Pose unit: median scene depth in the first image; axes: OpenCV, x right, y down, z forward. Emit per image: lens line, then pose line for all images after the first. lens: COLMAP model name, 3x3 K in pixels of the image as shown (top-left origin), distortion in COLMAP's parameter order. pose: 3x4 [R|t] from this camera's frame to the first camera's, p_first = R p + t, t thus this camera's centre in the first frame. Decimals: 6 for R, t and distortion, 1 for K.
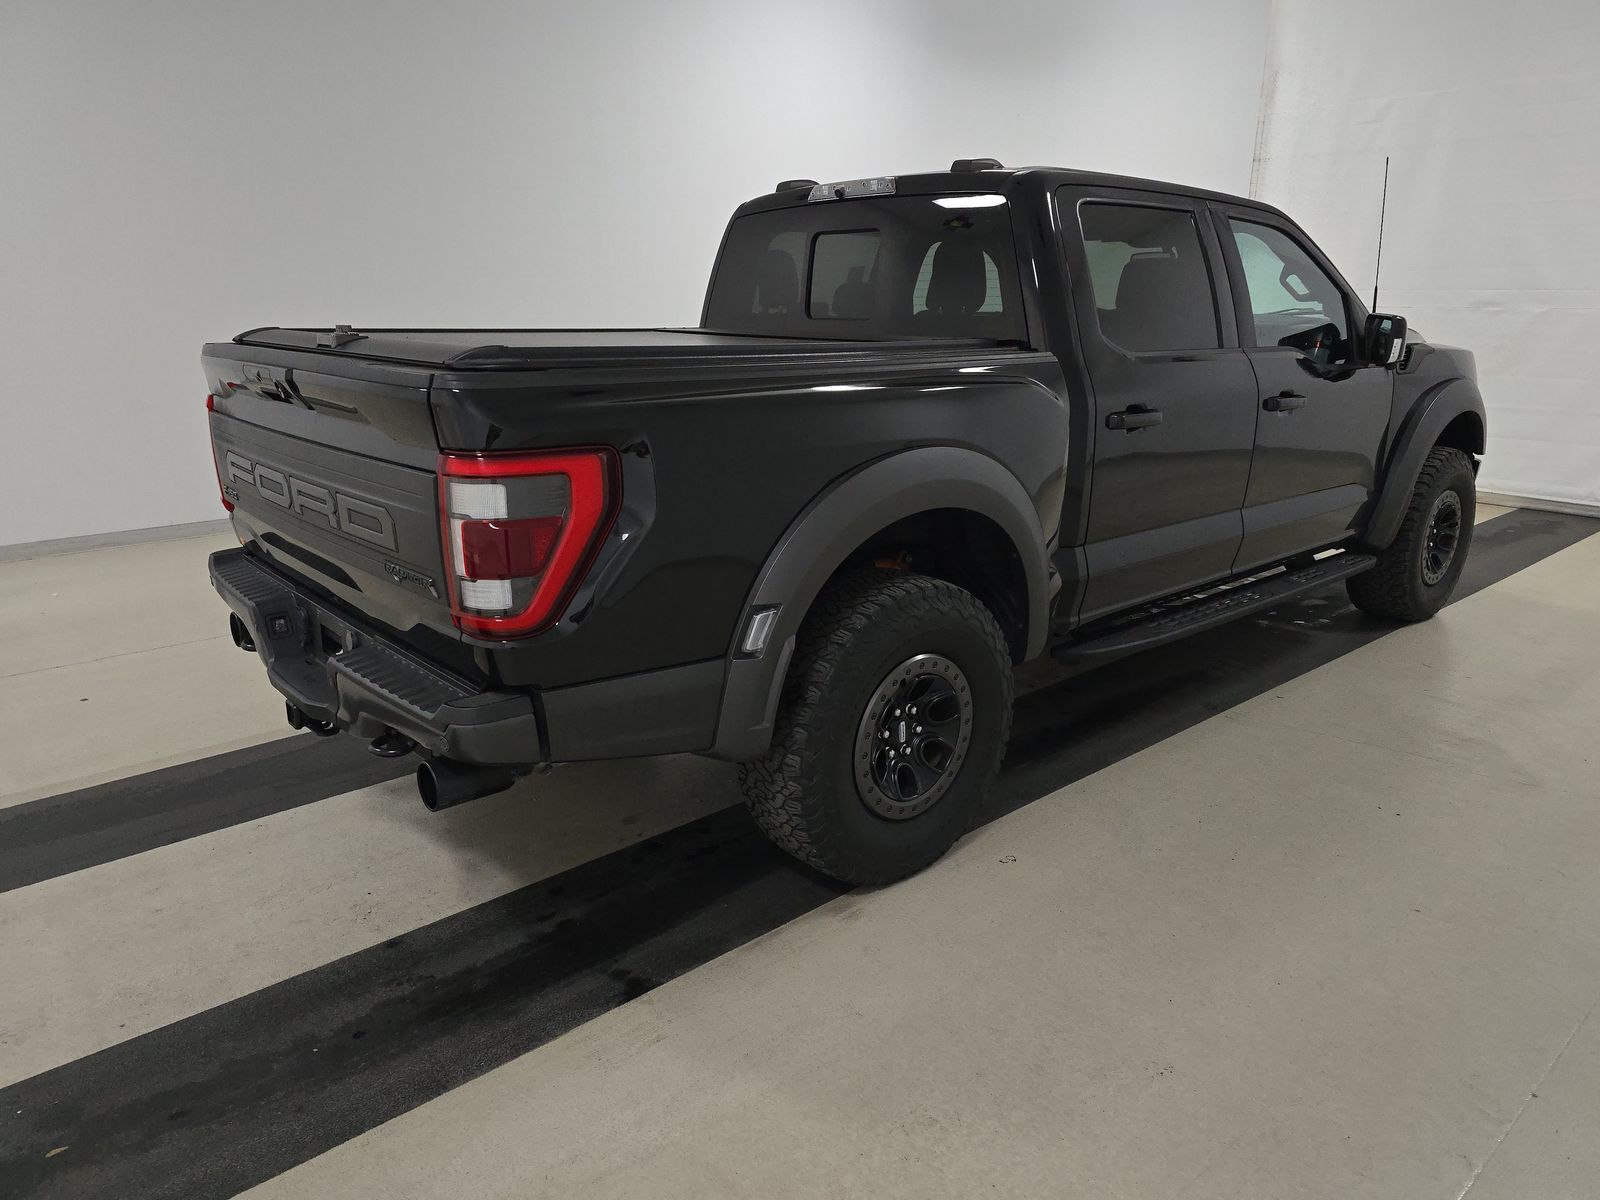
lens RADIAL K [[1073.1, 0, 801.8], [0, 1073.1, 580.7], [0, 0, 1]] dist [0.000953, 0.000722]
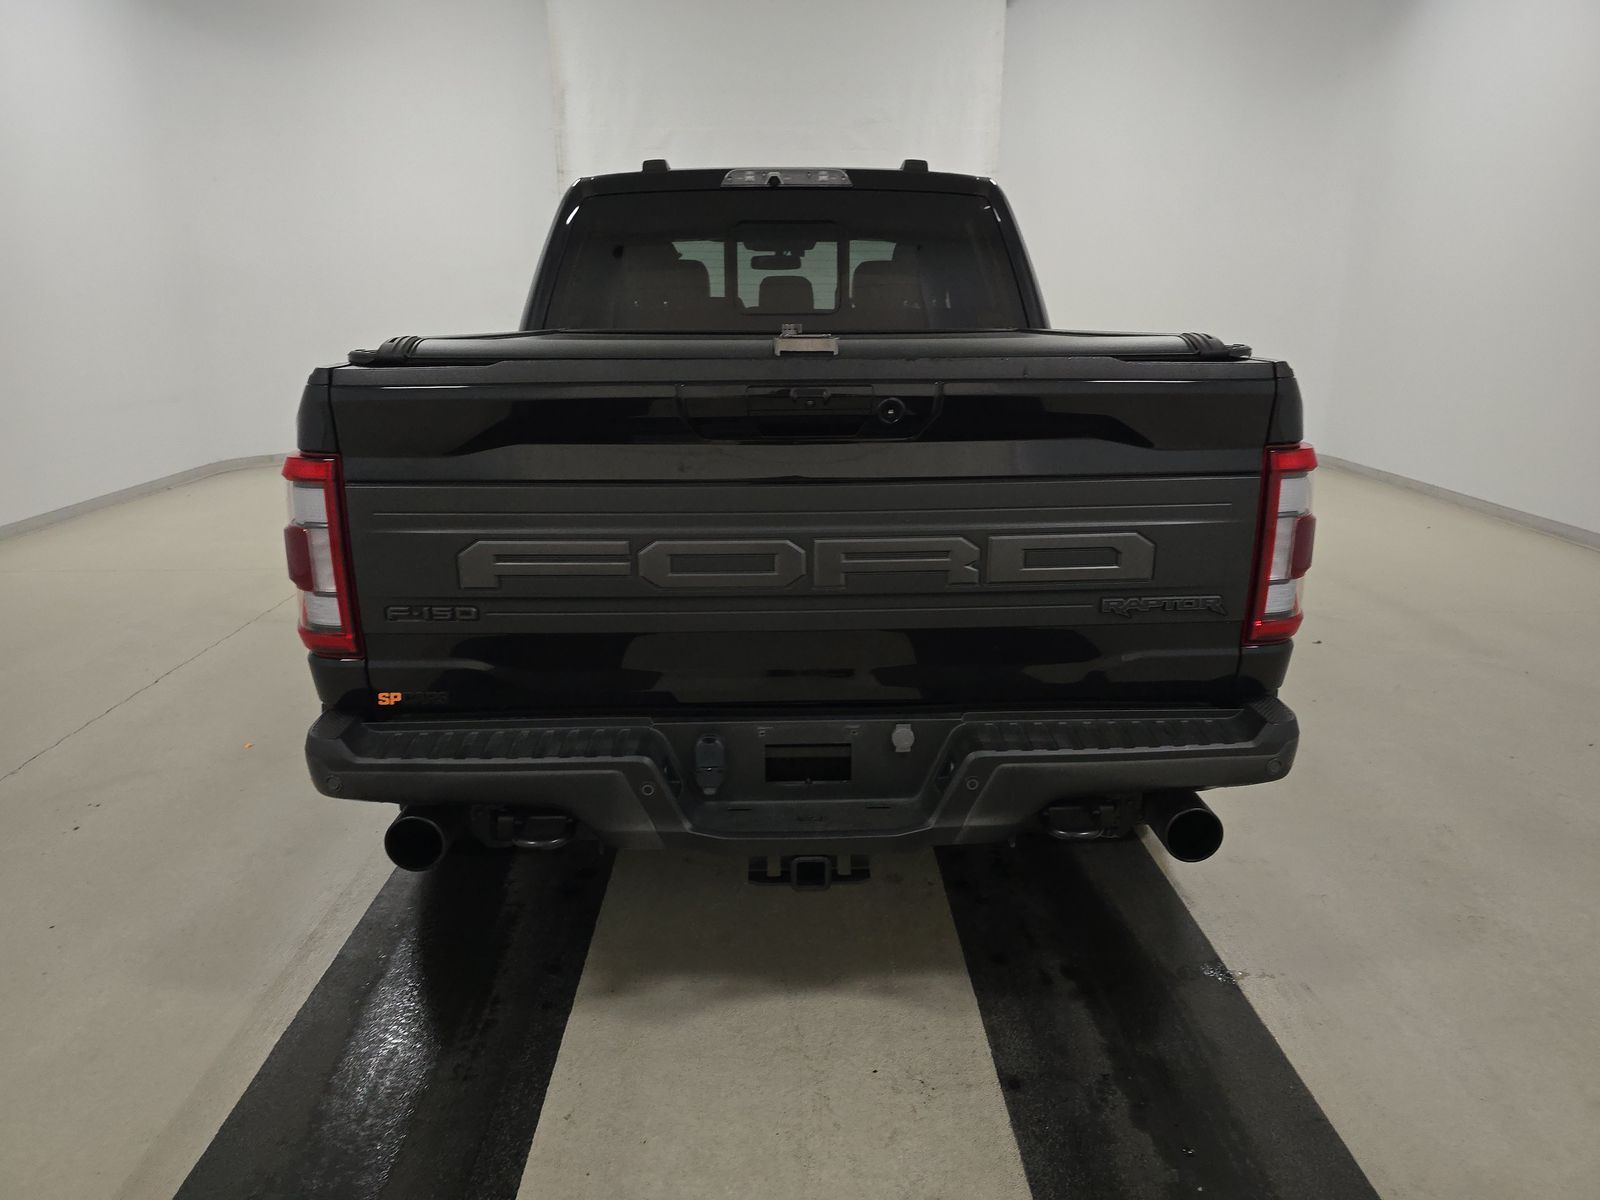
lens RADIAL K [[1083.9, 0, 787.2], [0, 1083.9, 595.4], [0, 0, 1]] dist [0.005526, -0.002689]
pose [[0.641233, -0.196621, 0.741728, -0.754002], [0.195986, 0.976520, 0.089428, -0.092708], [-0.741896, 0.088025, 0.664712, 0.407223]]
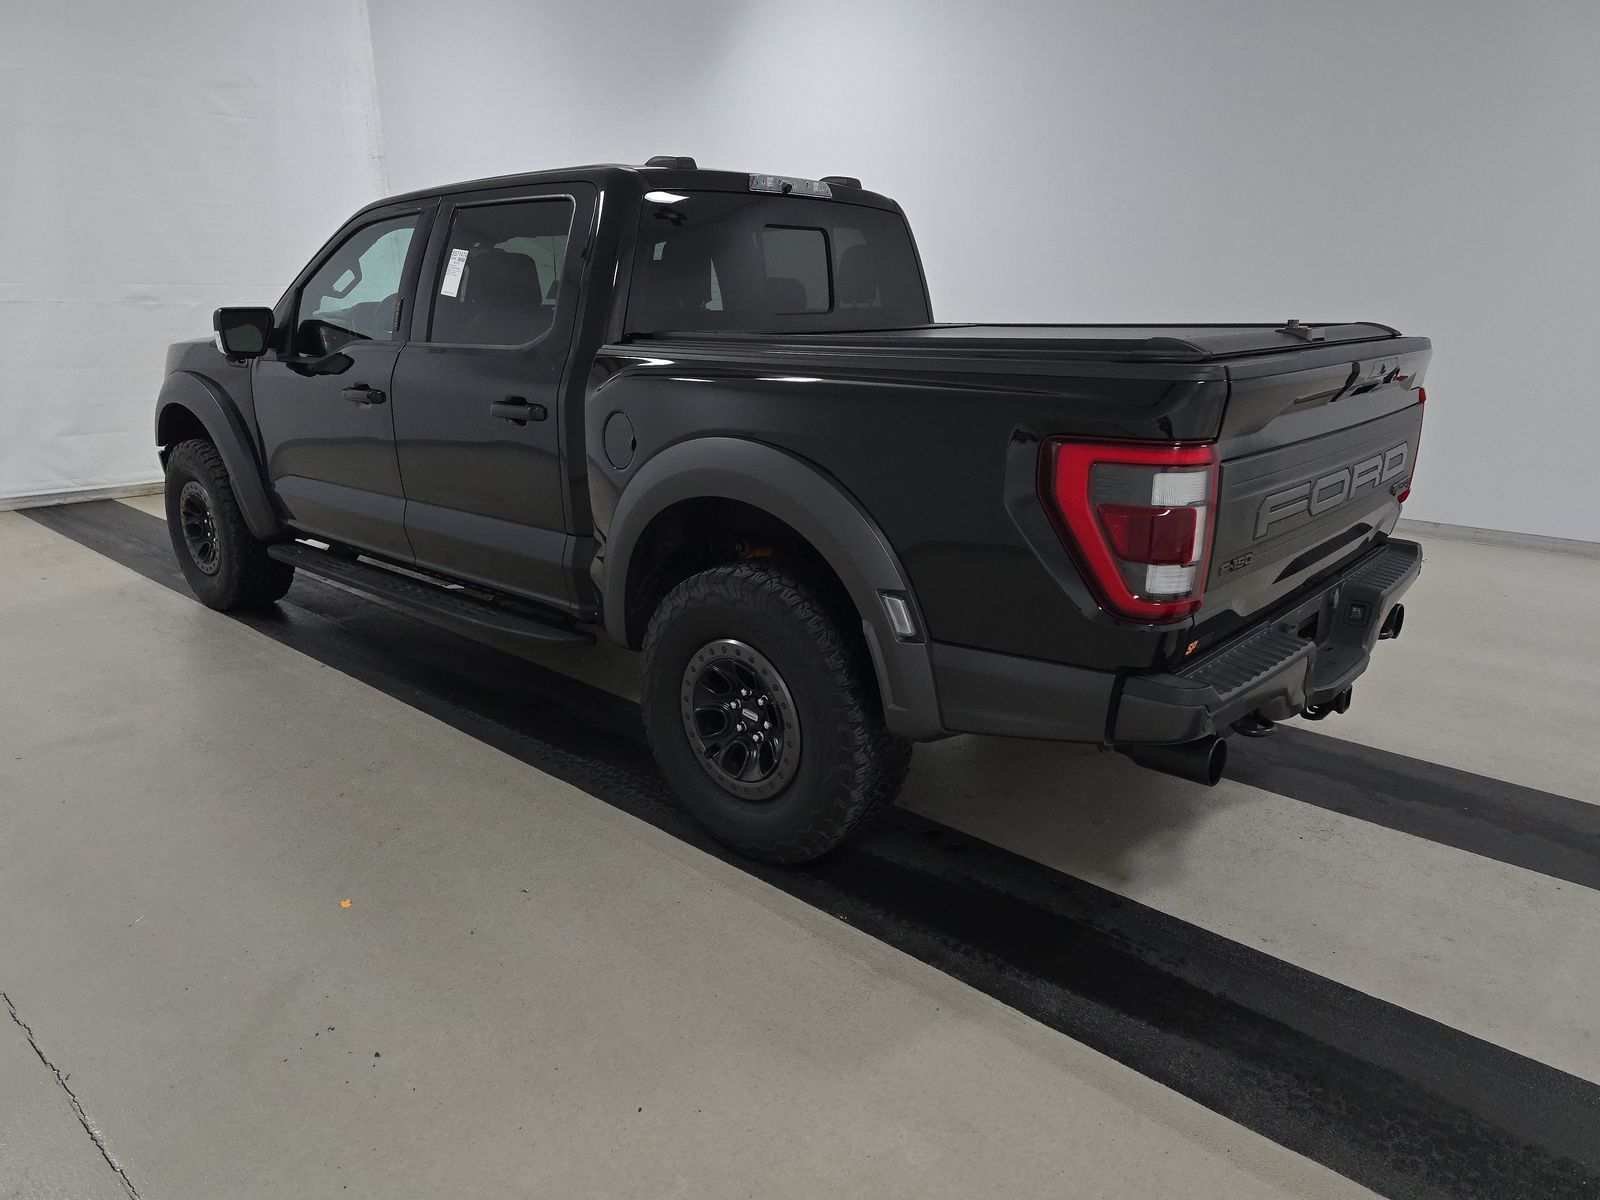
lens RADIAL K [[1072.3, 0, 800.0], [0, 1072.3, 600.0], [0, 0, 1]] dist [0.029713, -0.001090]
pose [[-0.127799, -0.265145, 0.955702, -1.061567], [0.252623, 0.923118, 0.289886, -0.304582], [-0.959088, 0.278479, -0.050992, 1.184928]]
